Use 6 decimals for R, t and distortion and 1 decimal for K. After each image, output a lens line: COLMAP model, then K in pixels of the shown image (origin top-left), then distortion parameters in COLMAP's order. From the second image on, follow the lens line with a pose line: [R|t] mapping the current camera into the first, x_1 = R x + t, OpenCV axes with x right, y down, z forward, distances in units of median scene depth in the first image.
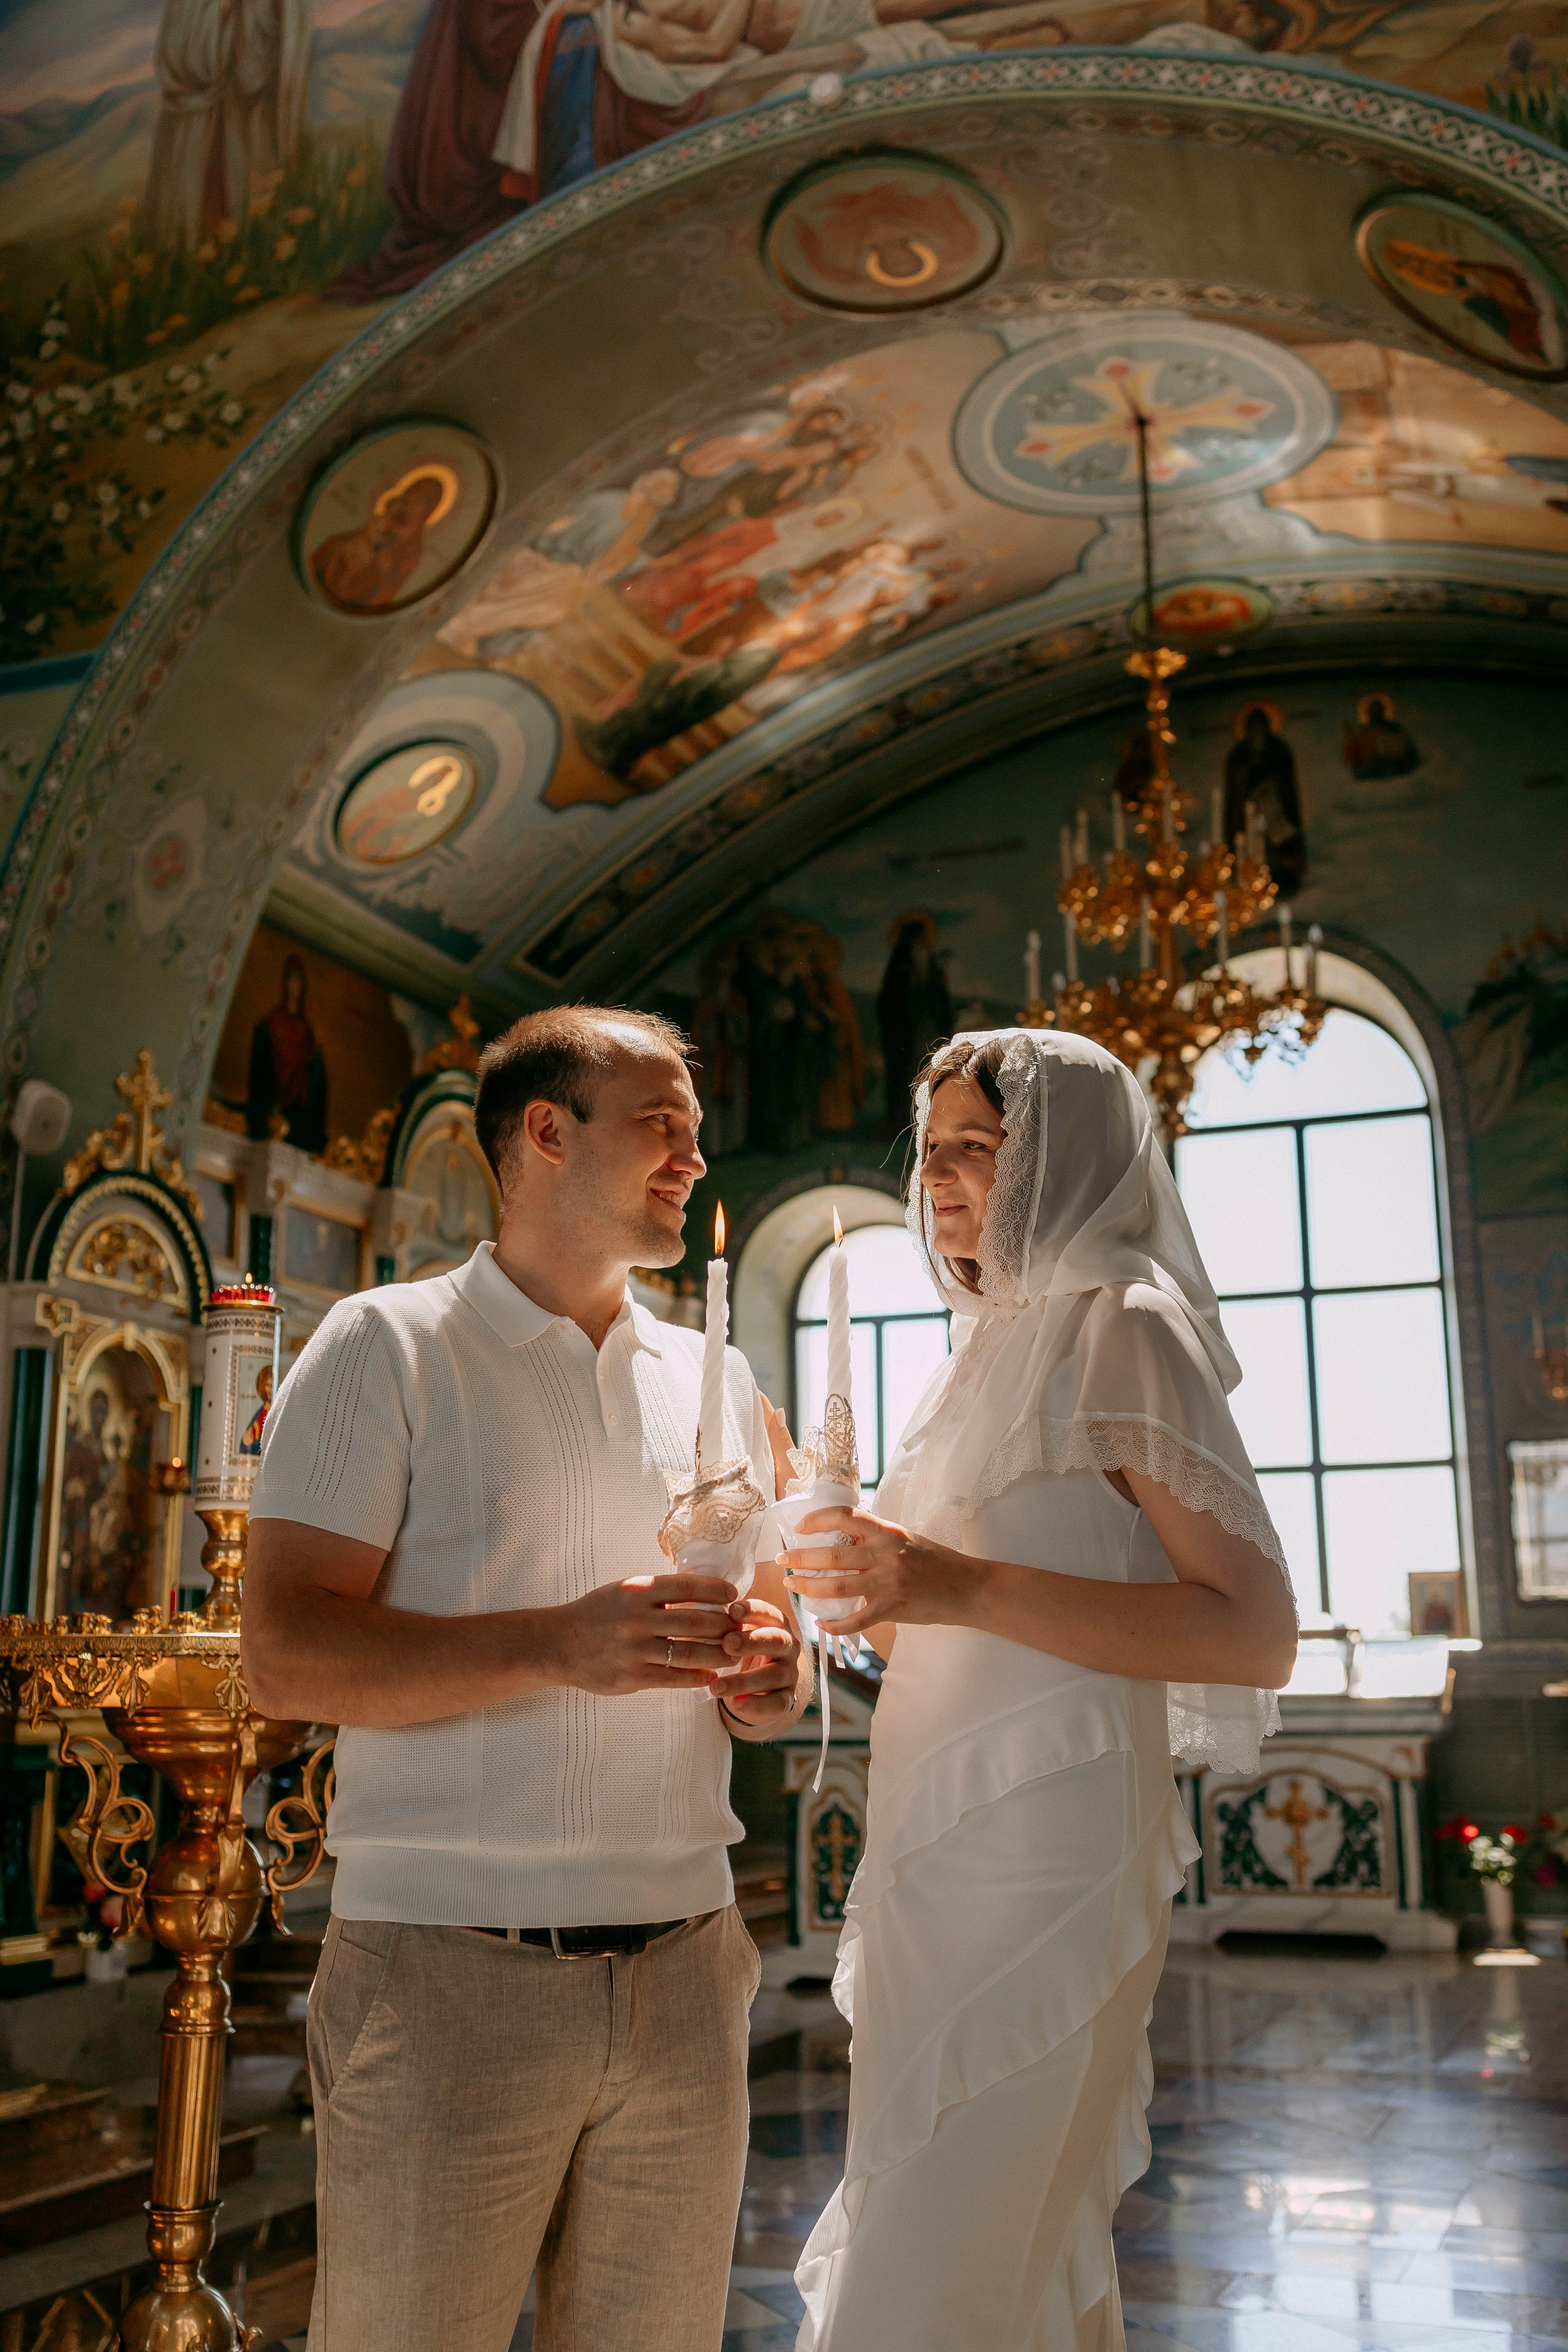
lens RADIAL K [[2329.2, 0, 784.0], [0, 2329.2, 1176.0], [0, 0, 1]] dist [0.004981, -0.003467]
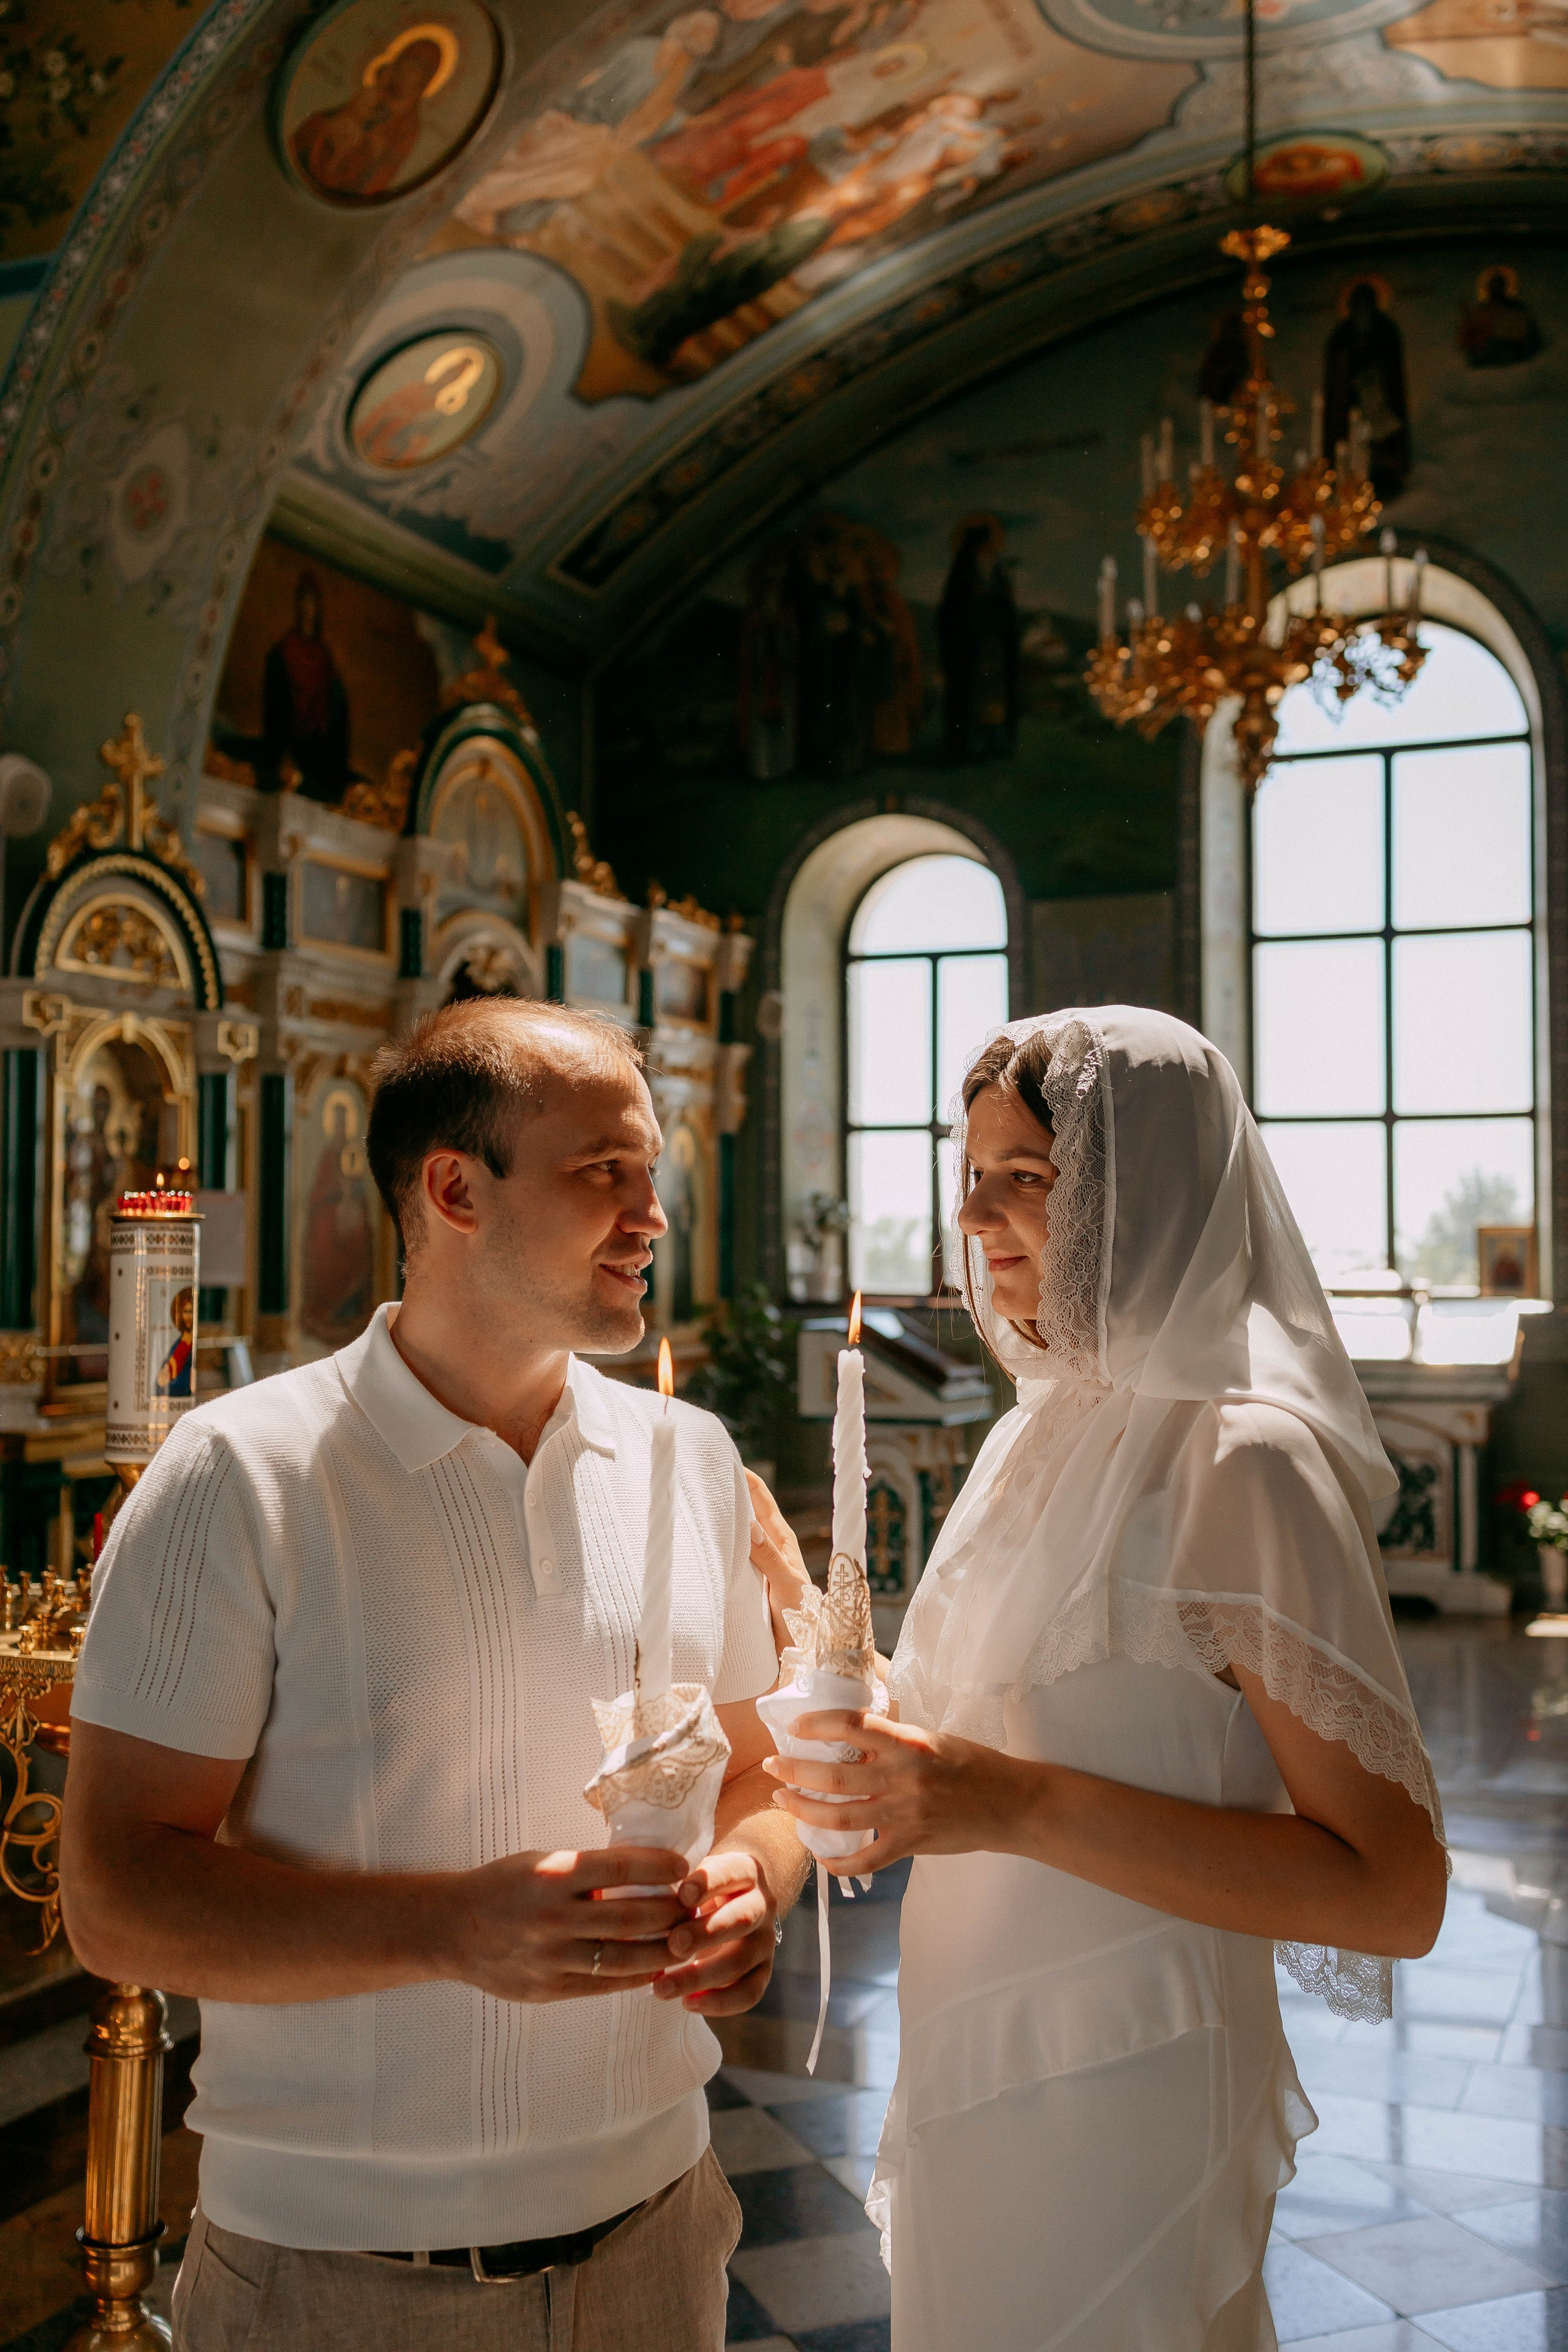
lens RADIAL K [[2329.2, 0, 784.0], [0, 2329.2, 1176.0], [0, 0, 1]] dist [0.004981, -0.003467]
pose [[0.999654, 0.006542, -0.025464, 0.004889], [-0.001742, 0.982899, 0.184138, -0.033495], [0.026233, -0.184030, 0.982570, 0.055642]]
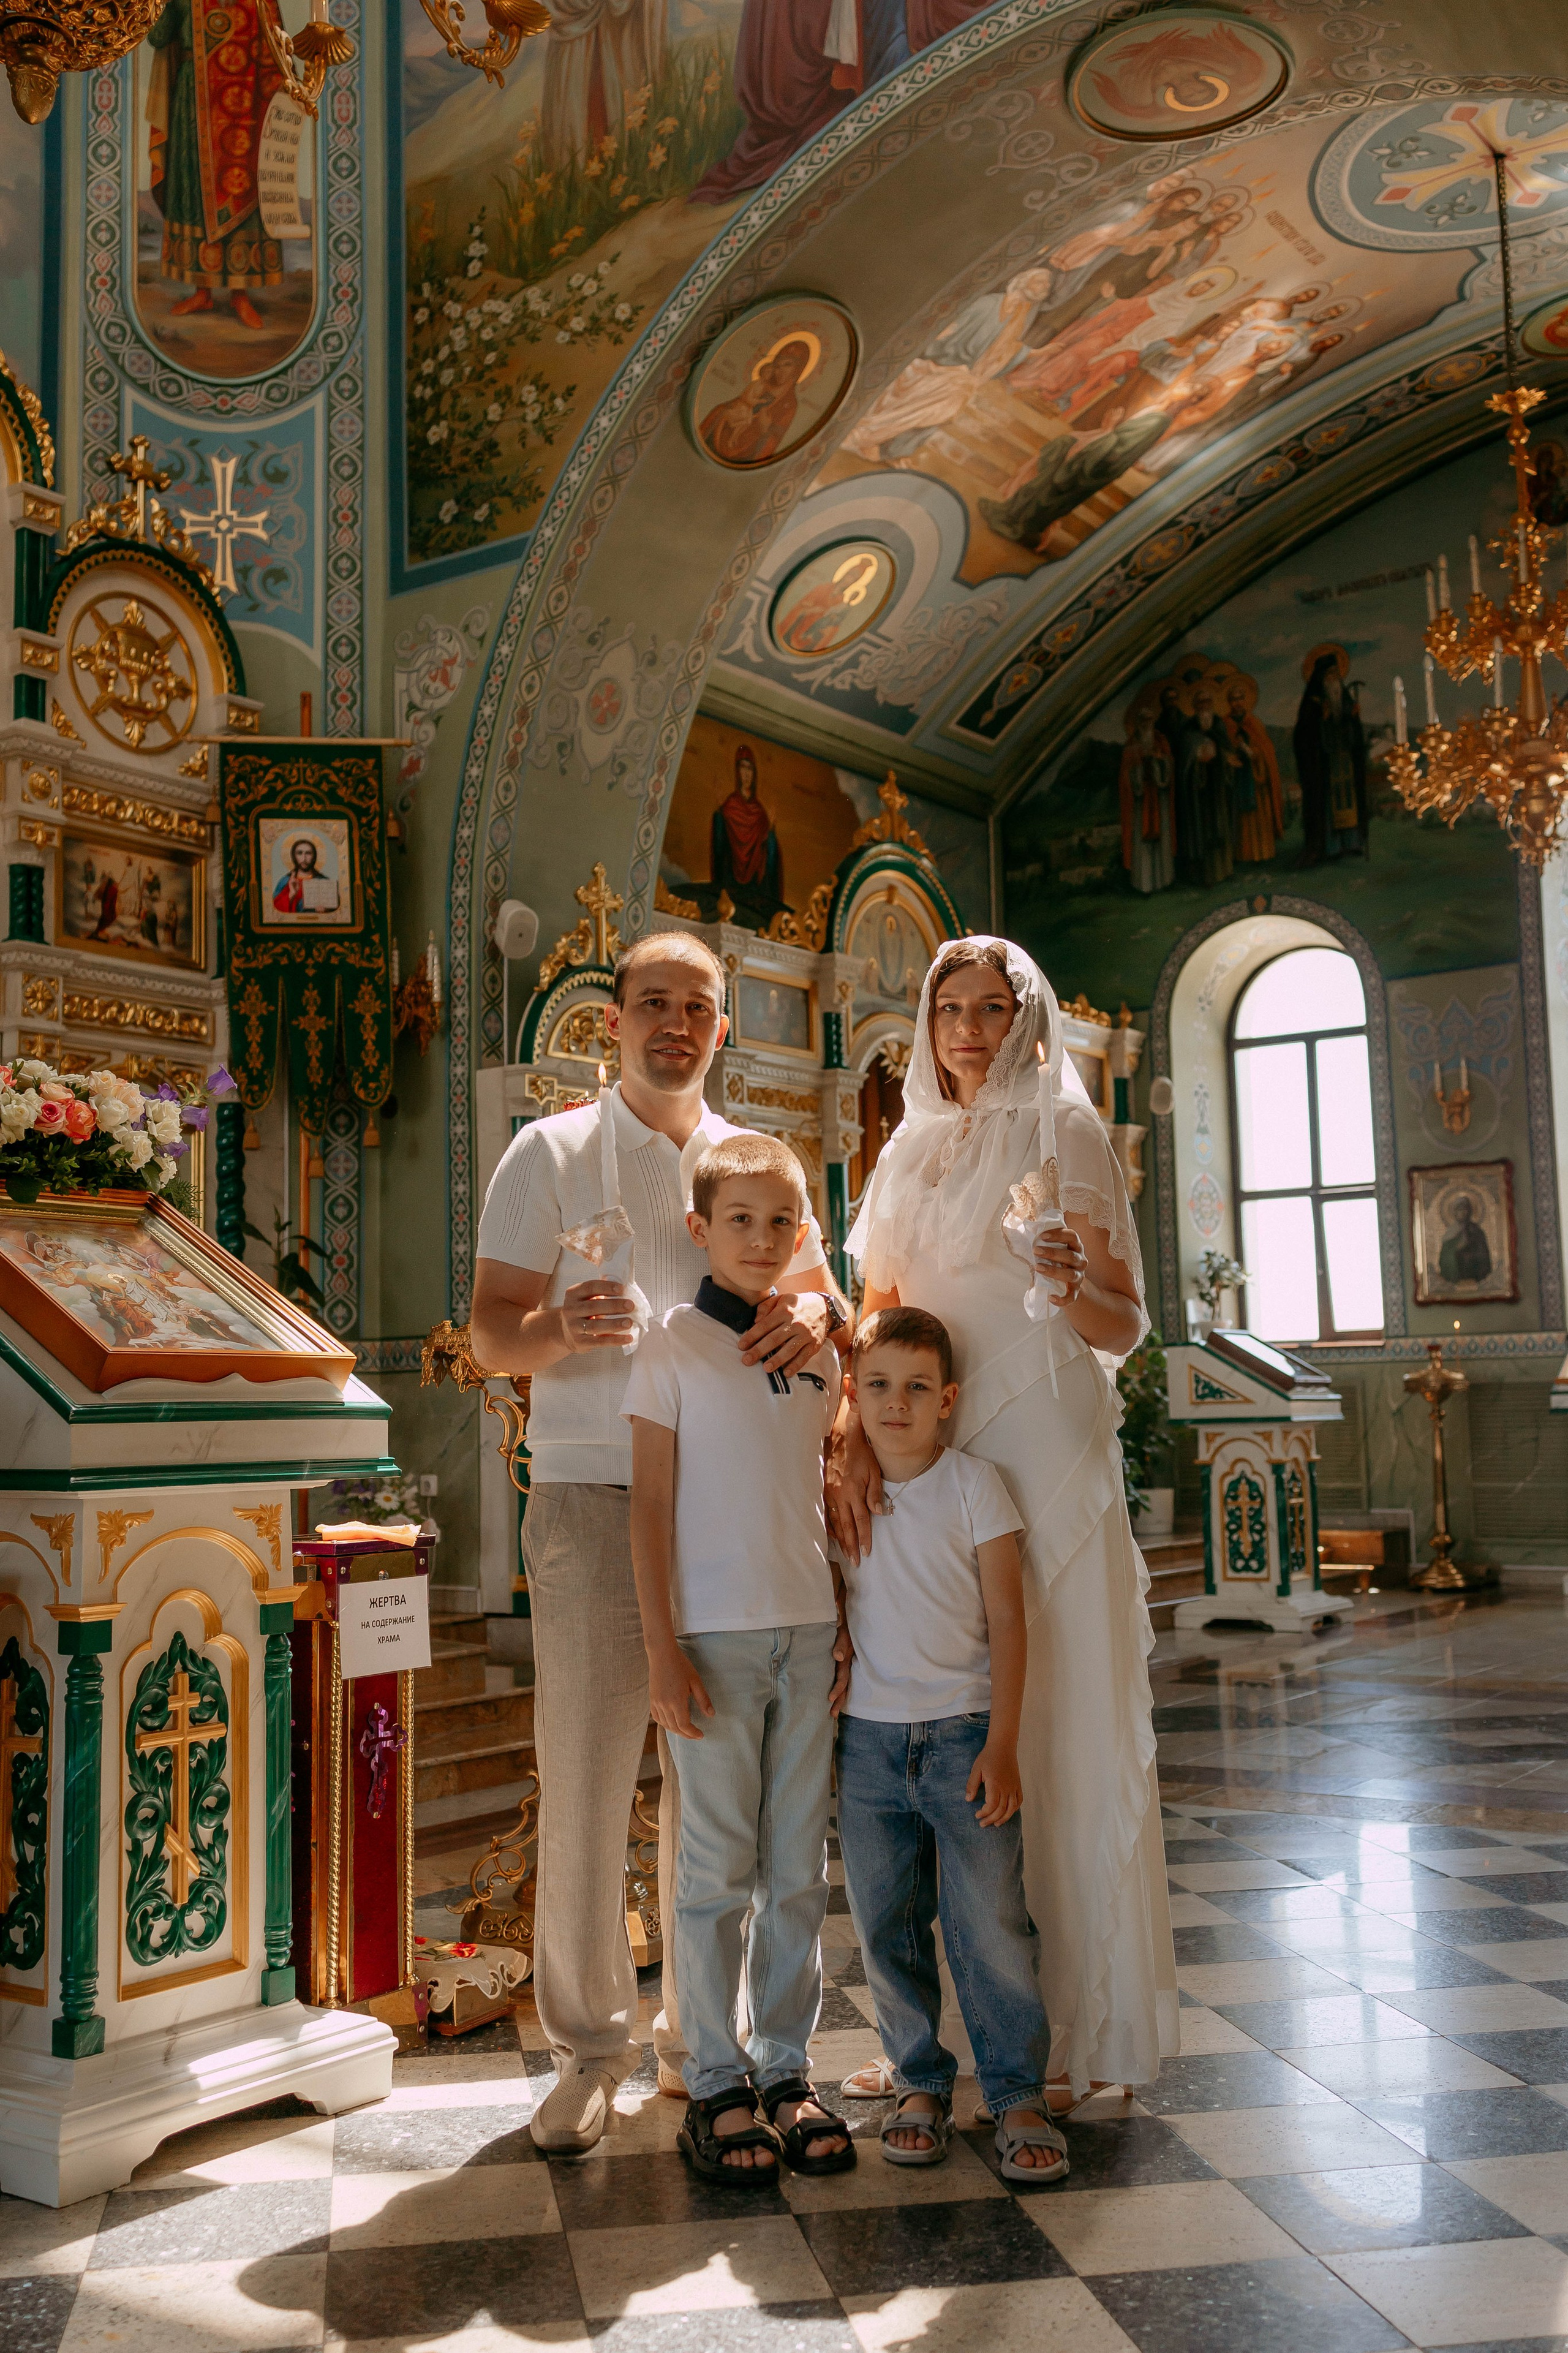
lens RADIAL K [[2330.0, 0, 784.0], [0, 2330.0, 1176.5], [0, 0, 1]] dist [0.004981, -0.003467]
pose [[0.971482, -0.041065, -0.233528, 0.070869], [0.069665, 0.990853, 0.115569, -0.019889], [0.226647, -0.128542, 0.965458, -0.122124]]
